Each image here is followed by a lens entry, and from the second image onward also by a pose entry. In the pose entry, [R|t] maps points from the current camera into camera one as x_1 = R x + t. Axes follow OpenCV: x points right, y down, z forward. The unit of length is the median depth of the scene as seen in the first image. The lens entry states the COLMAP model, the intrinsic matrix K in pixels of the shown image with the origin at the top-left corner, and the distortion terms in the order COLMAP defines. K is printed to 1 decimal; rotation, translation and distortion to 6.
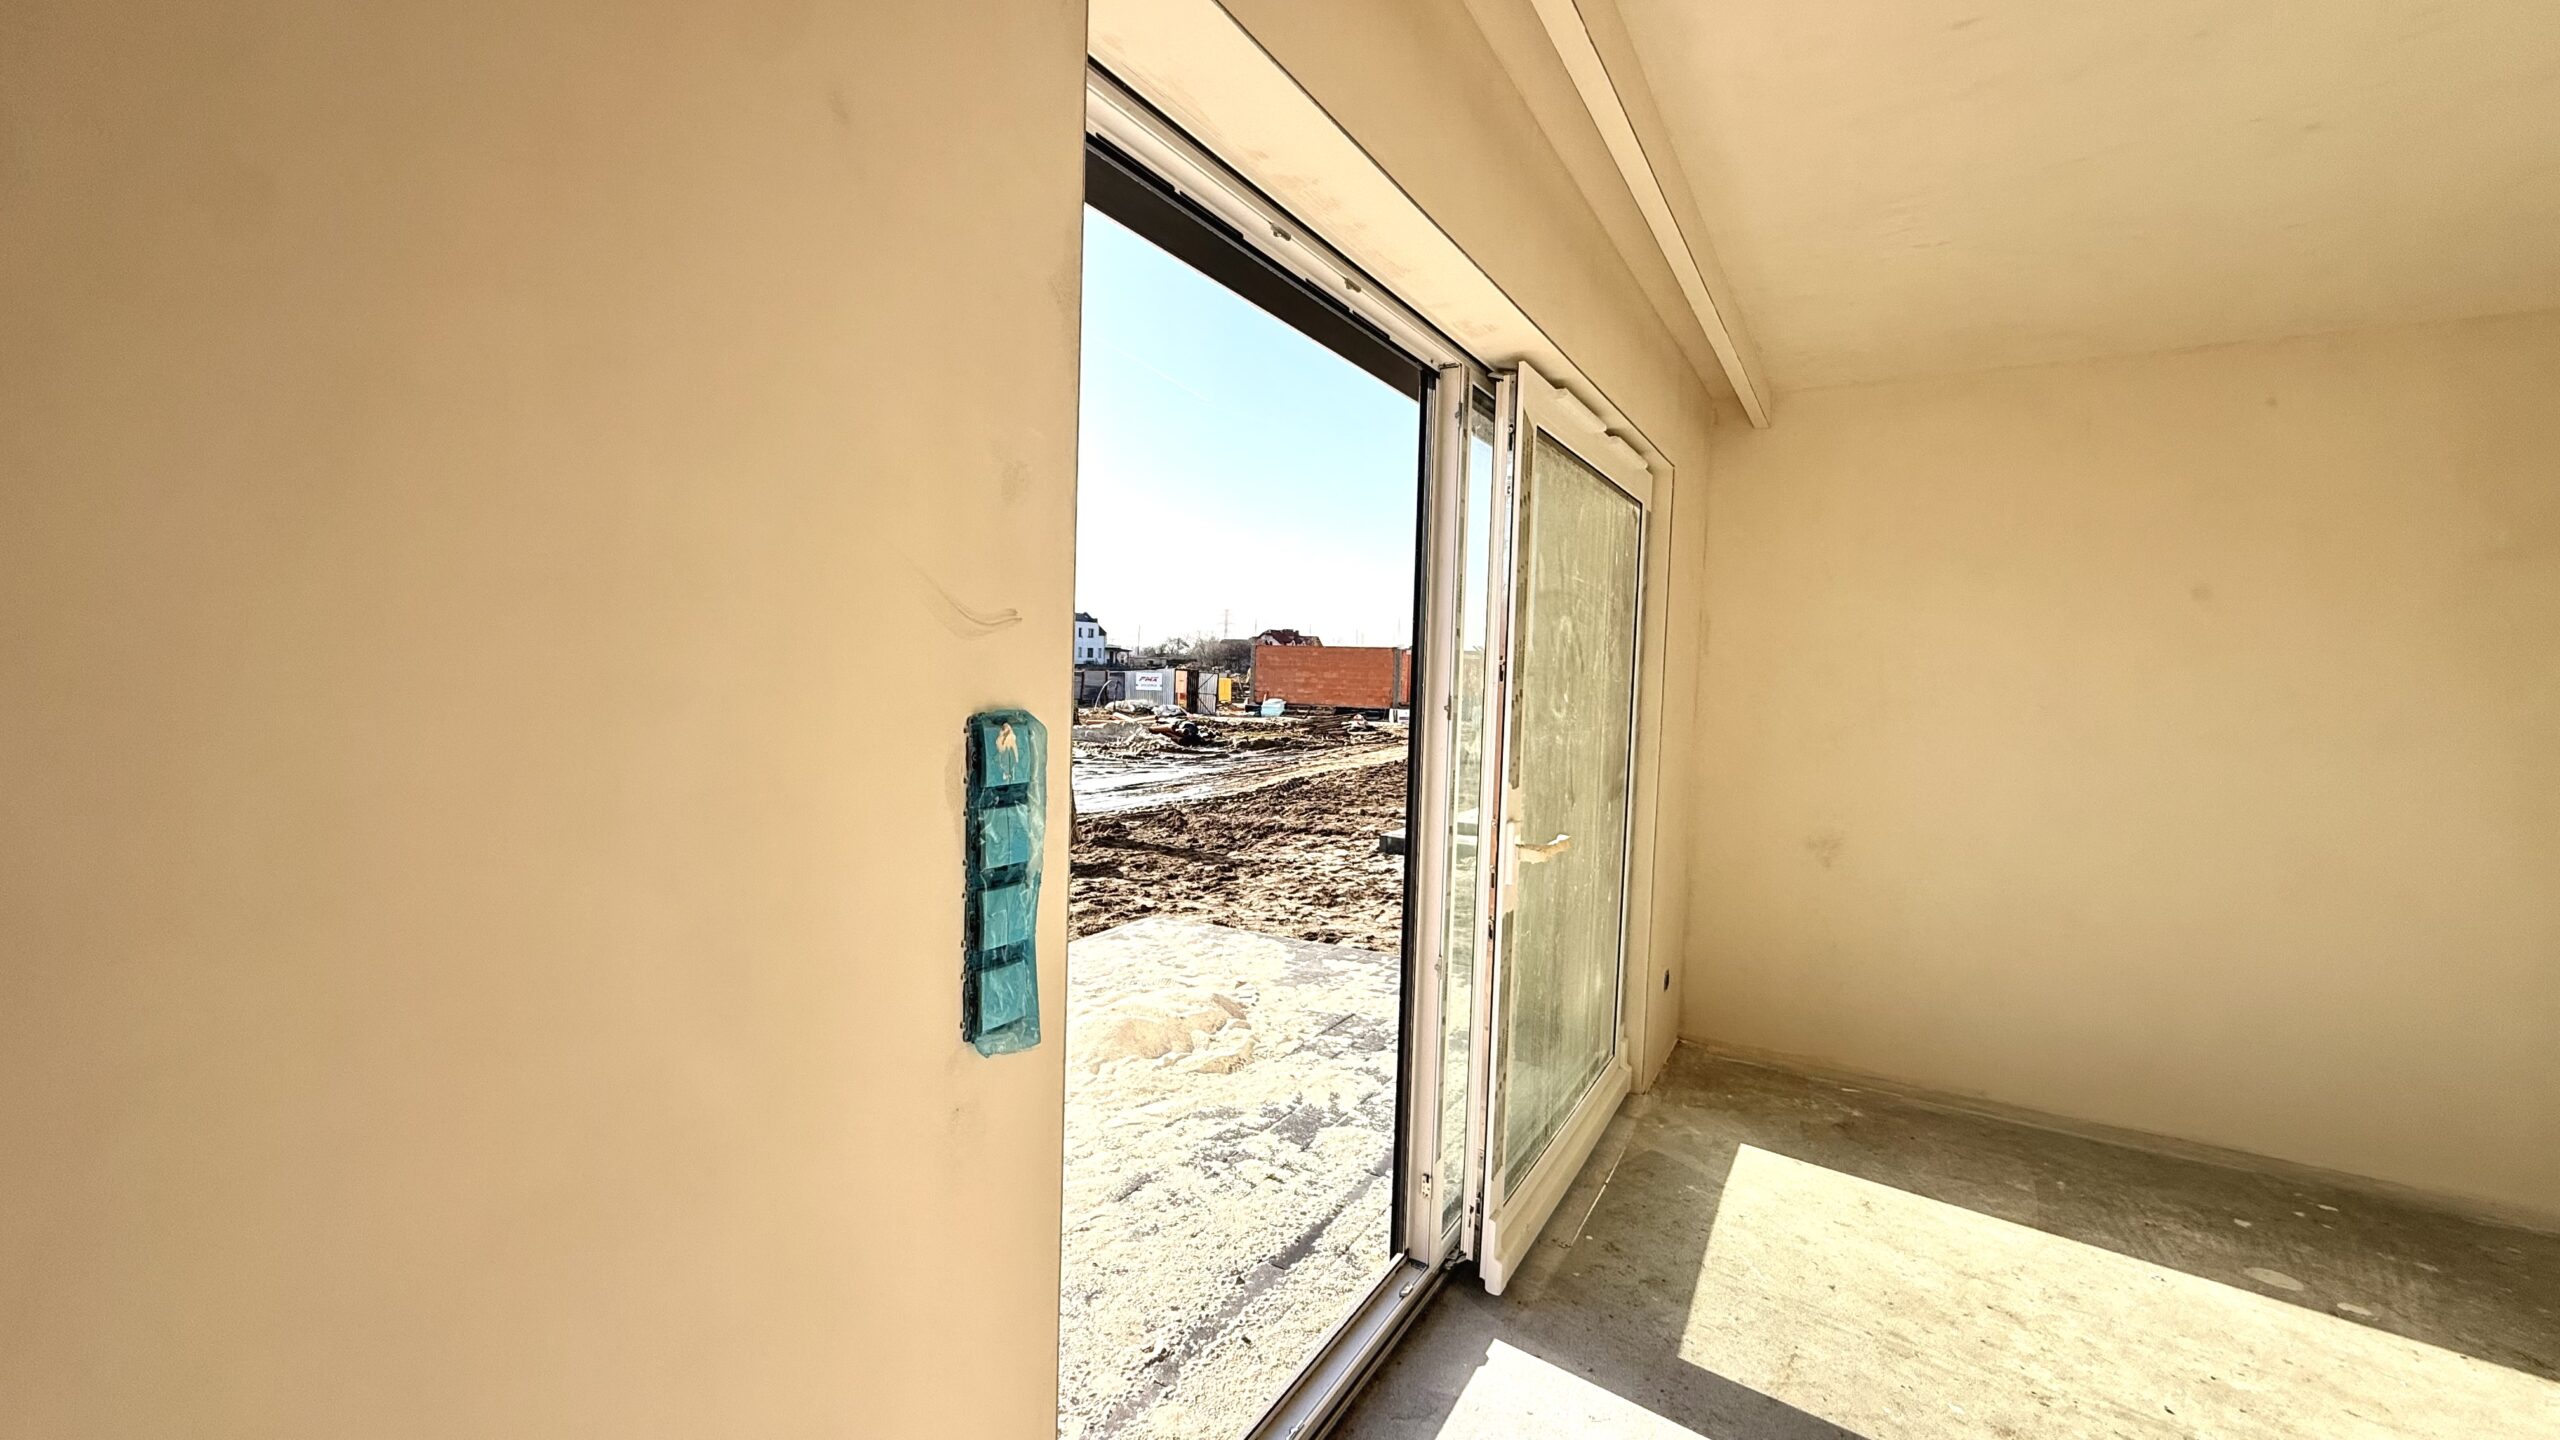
lens RADIAL K [[1016.2, 0, 1280.0], [0, 1016.2, 720.0], [0, 0, 1]] dist [0.001047, 0.000017]
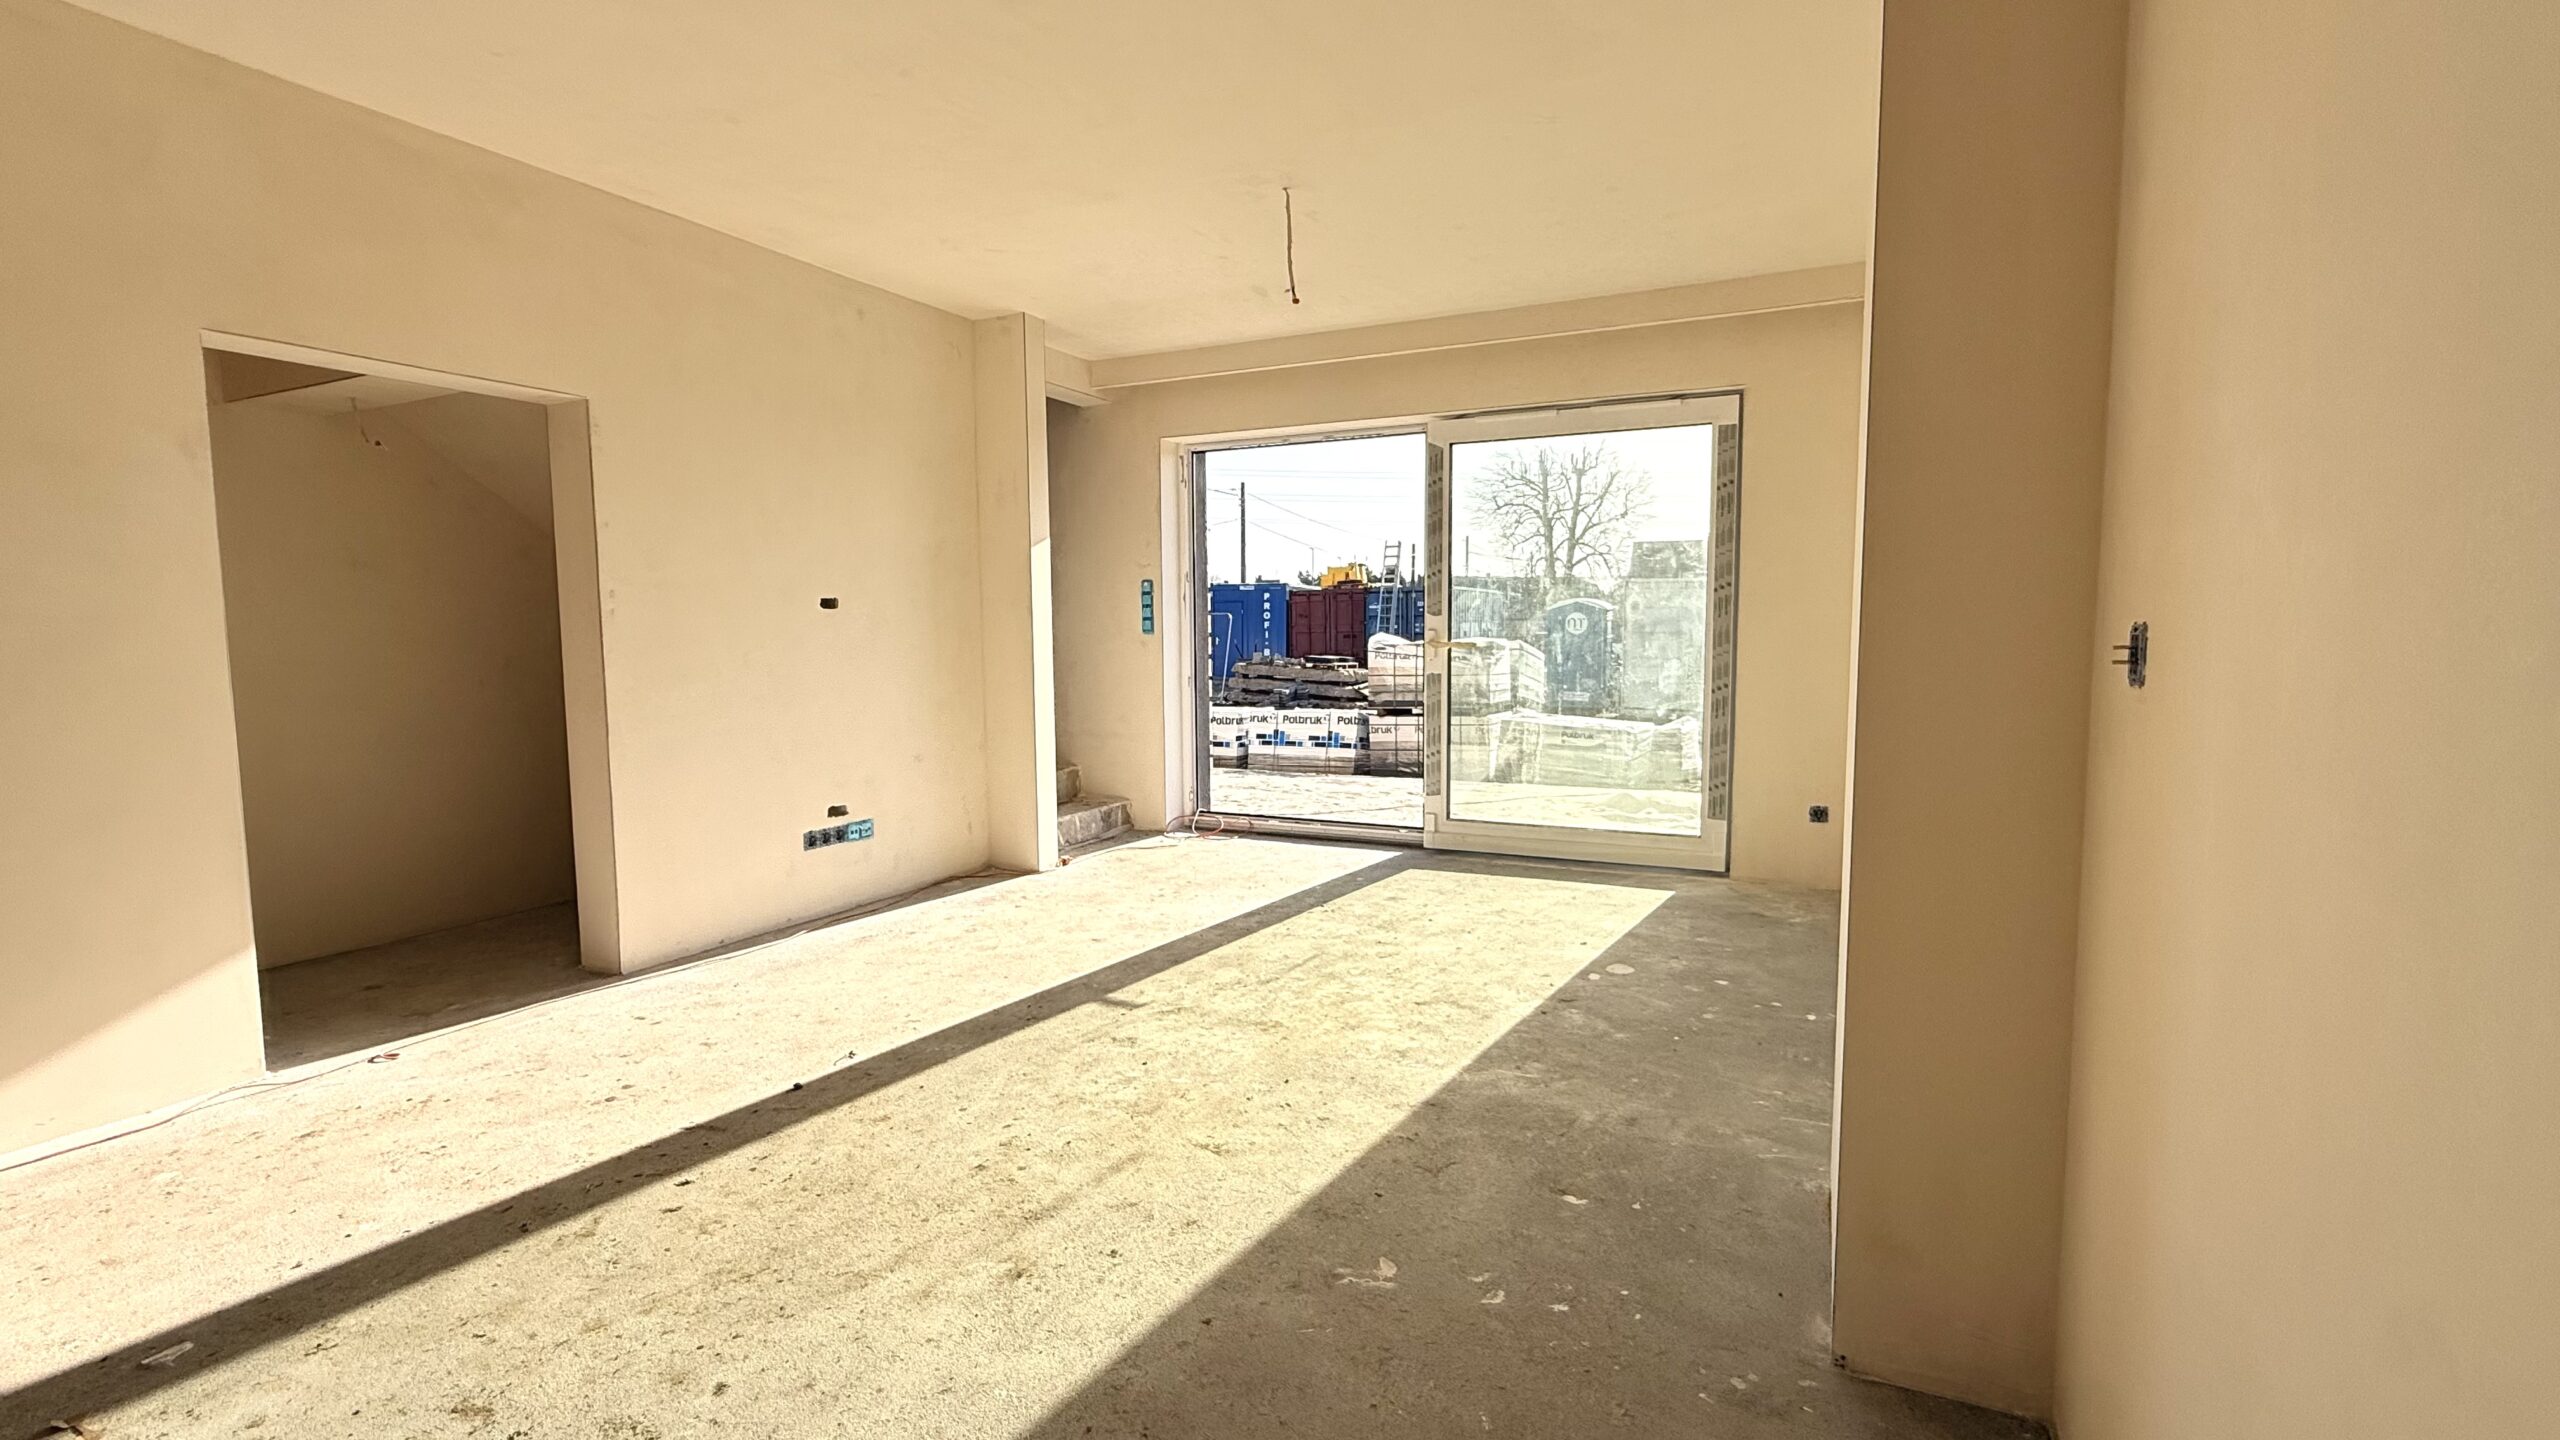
lens RADIAL K [[1130.3, 0, 1280.0], [0, 1130.3, 720.0], [0, 0, 1]] dist [-0.000637, -0.000232]
pose [[0.096406, 0.051360, -0.994016, 2.111666], [-0.042028, 0.997987, 0.047489, 0.153768], [0.994454, 0.037198, 0.098371, 0.355129]]
